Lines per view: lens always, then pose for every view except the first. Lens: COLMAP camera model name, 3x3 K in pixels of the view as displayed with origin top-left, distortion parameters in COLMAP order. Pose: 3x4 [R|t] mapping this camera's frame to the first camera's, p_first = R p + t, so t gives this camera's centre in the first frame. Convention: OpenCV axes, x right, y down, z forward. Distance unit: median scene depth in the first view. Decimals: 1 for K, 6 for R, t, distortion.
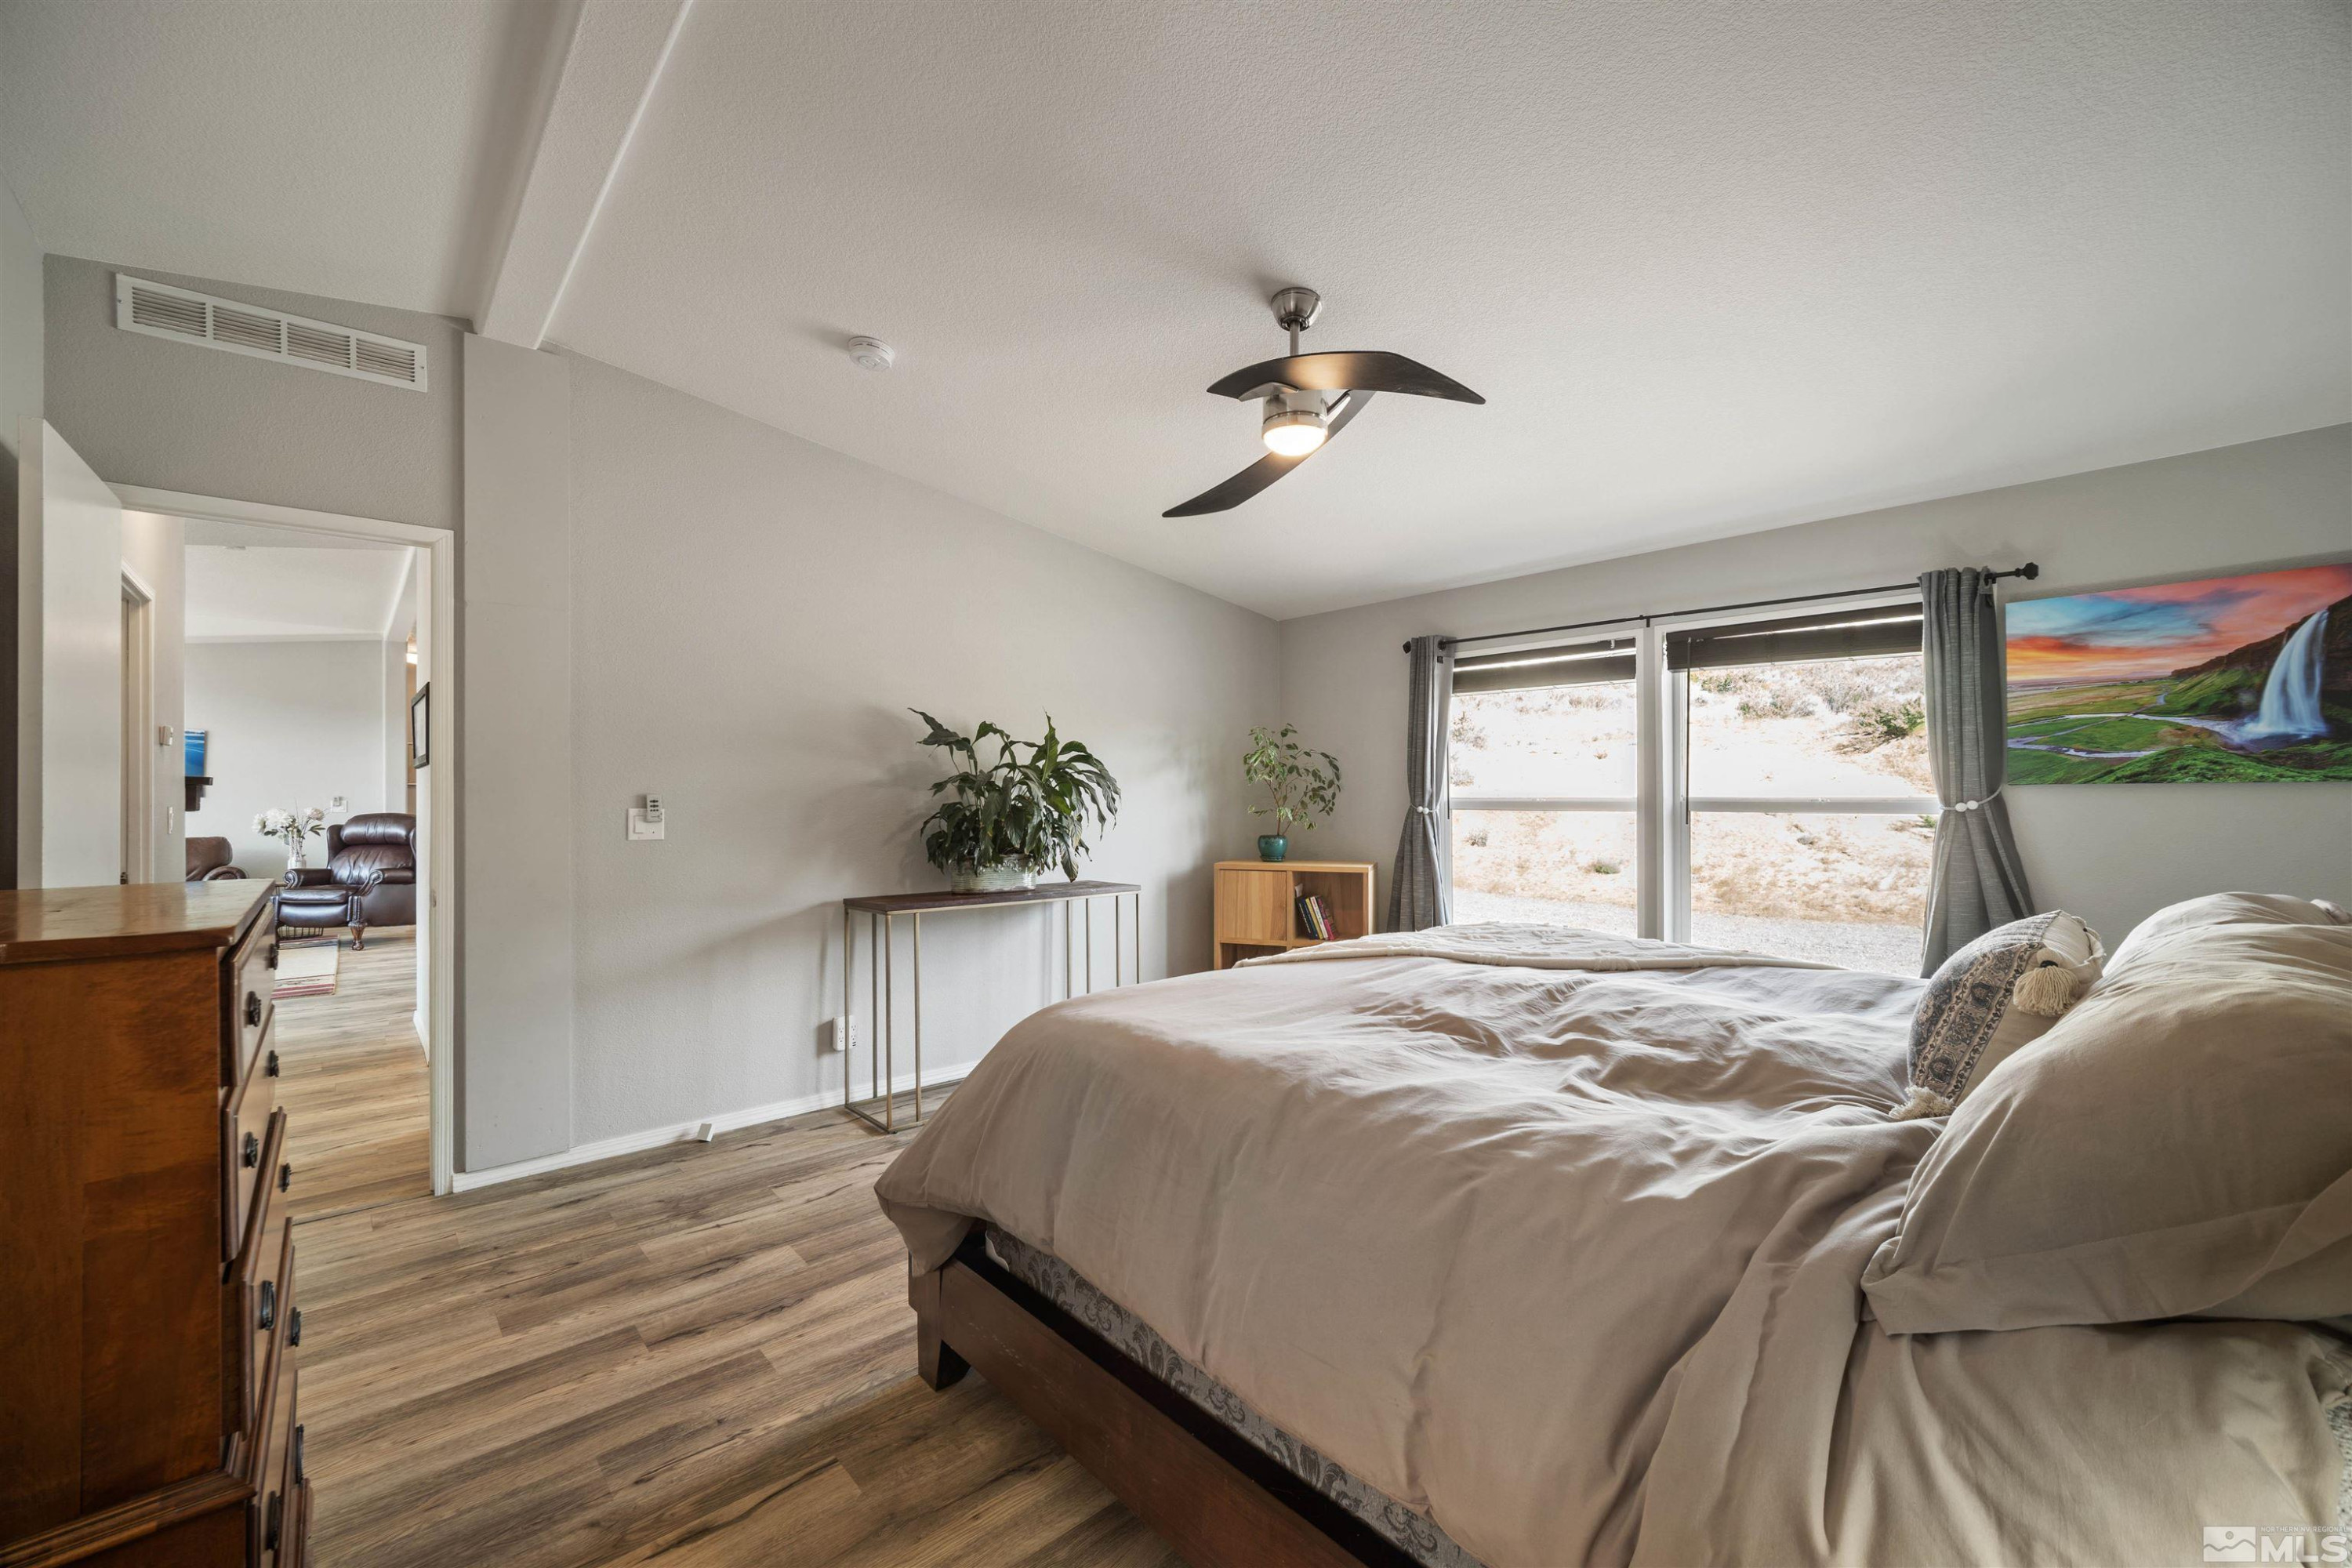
lens RADIAL K [[928.2, 0, 1176.0], [0, 928.2, 784.0], [0, 0, 1]] dist [0.000438, 0.000051]
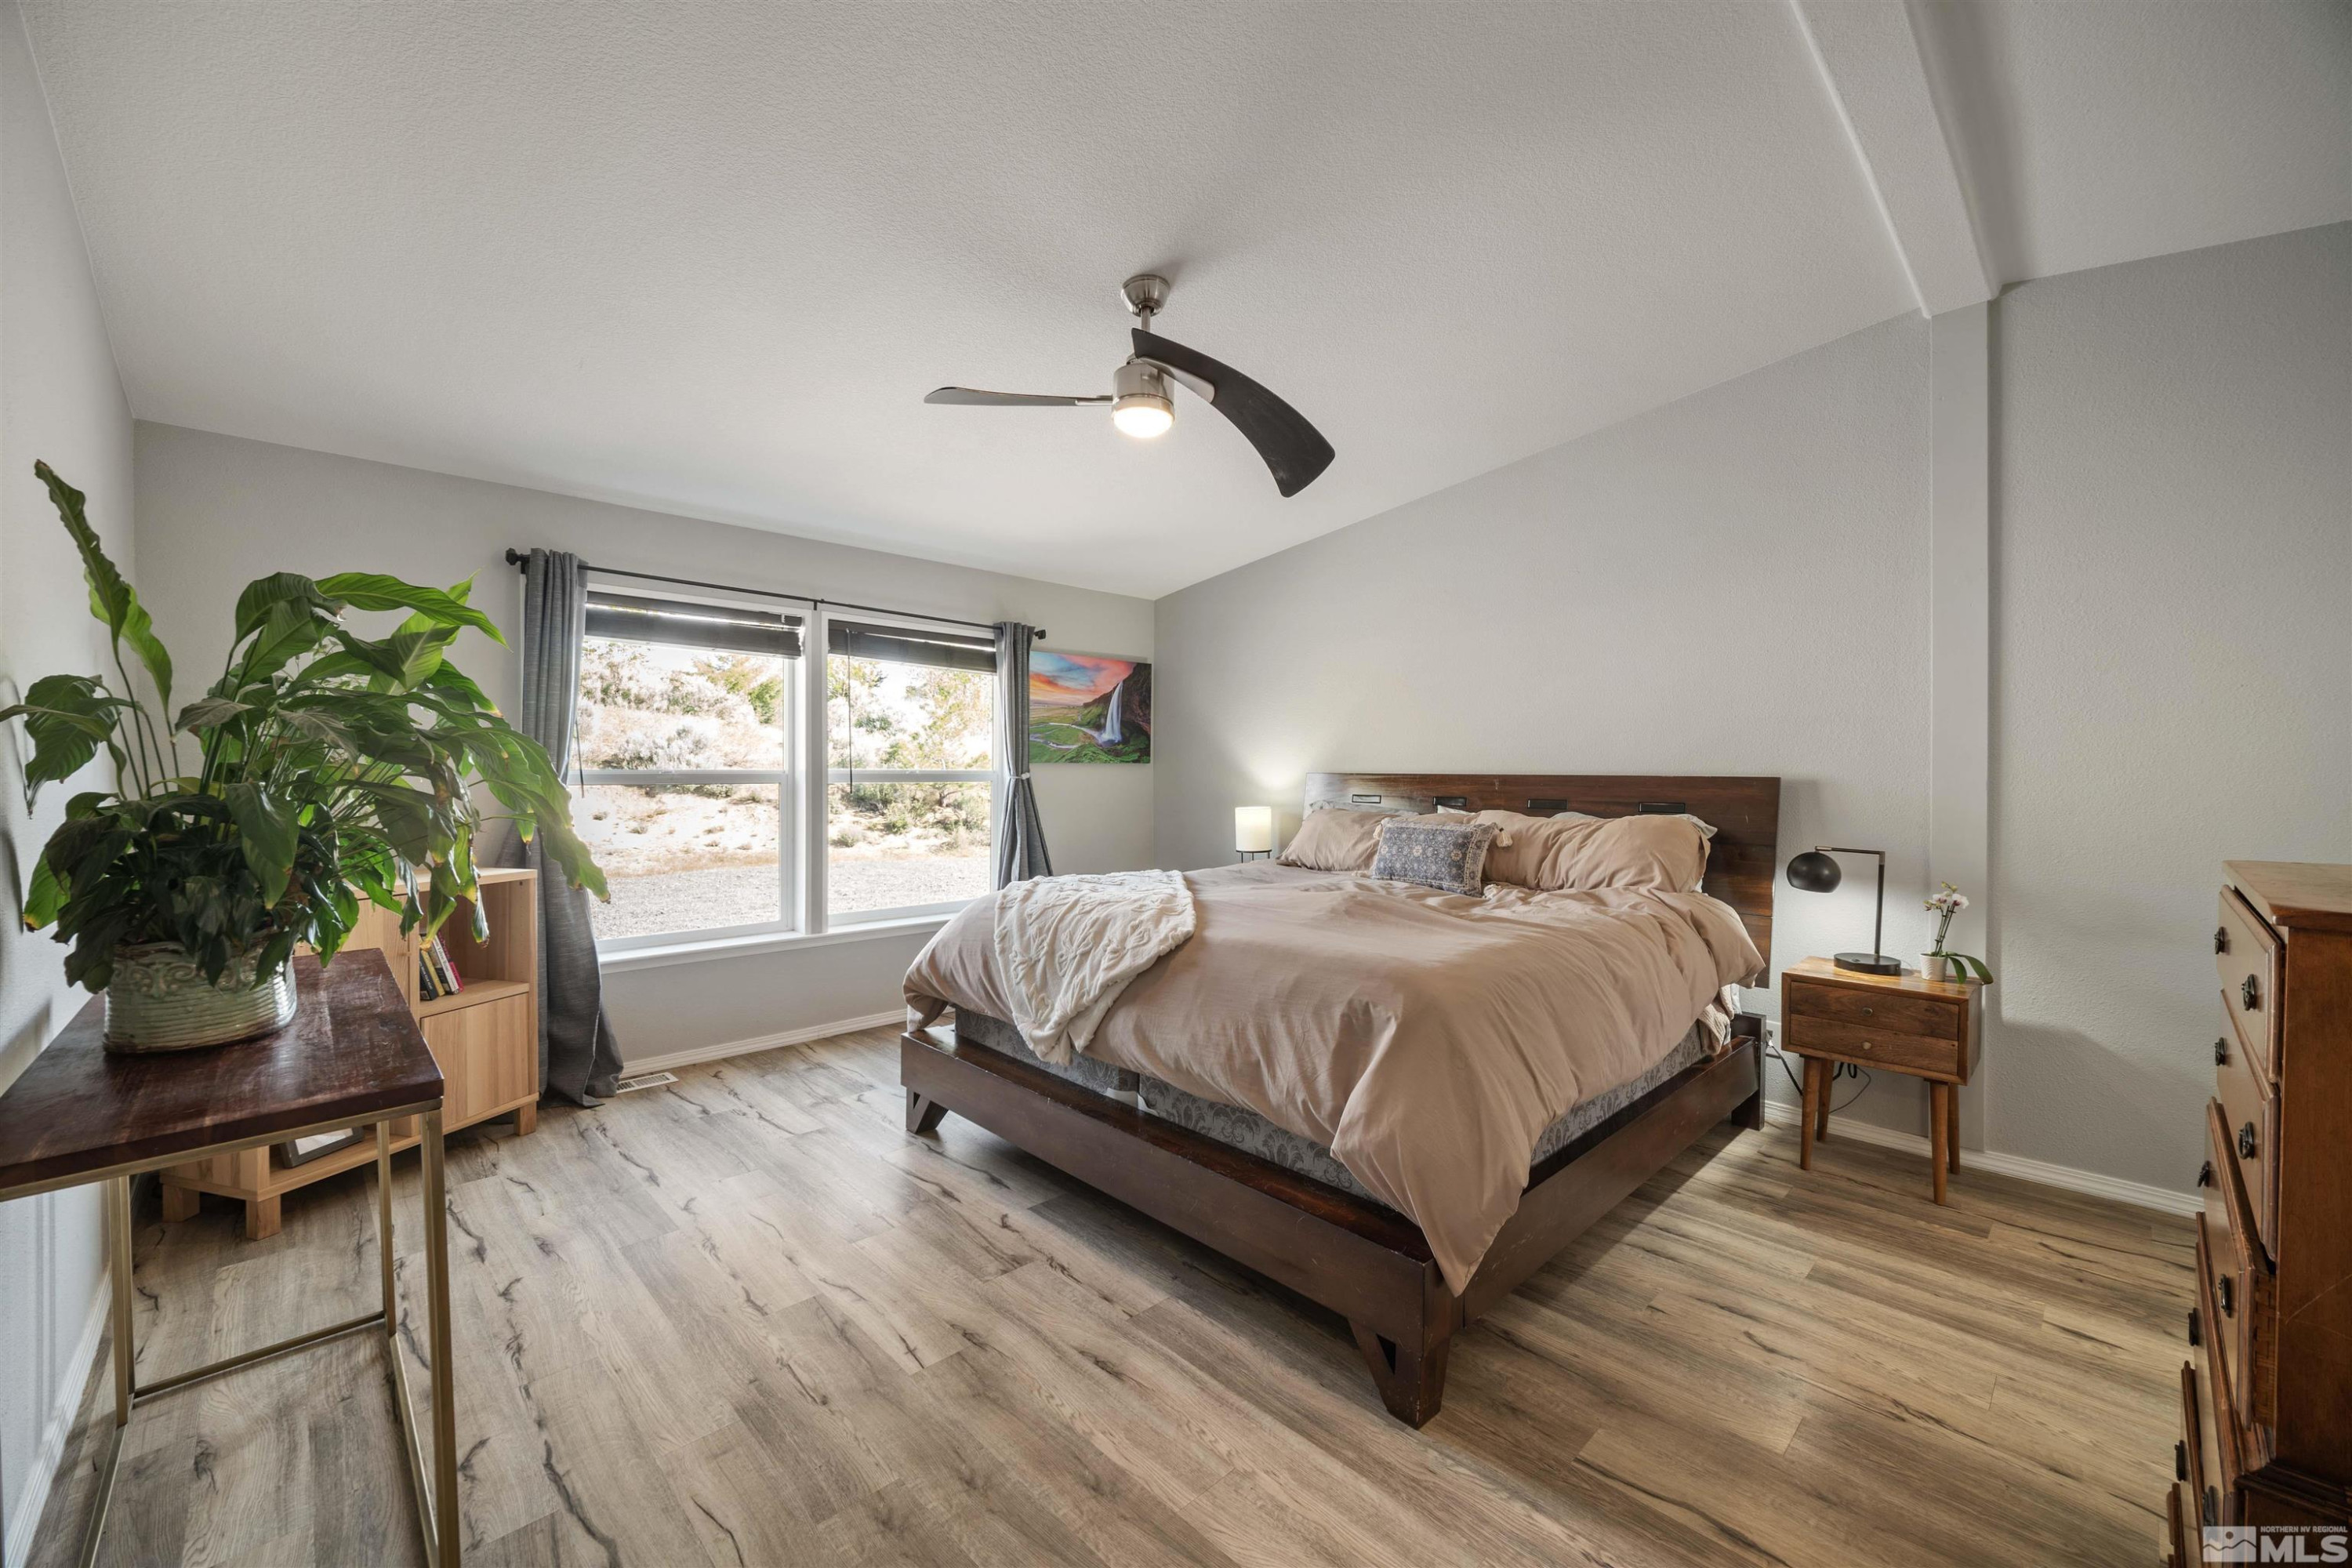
lens RADIAL K [[926.2, 0, 1152.9], [0, 926.2, 786.4], [0, 0, 1]] dist [0.001067, -0.000058]
pose [[-0.023037, -0.017237, 0.999586, -0.776121], [-0.016114, 0.999728, 0.016868, 0.011901], [-0.999605, -0.015719, -0.023308, 0.874962]]
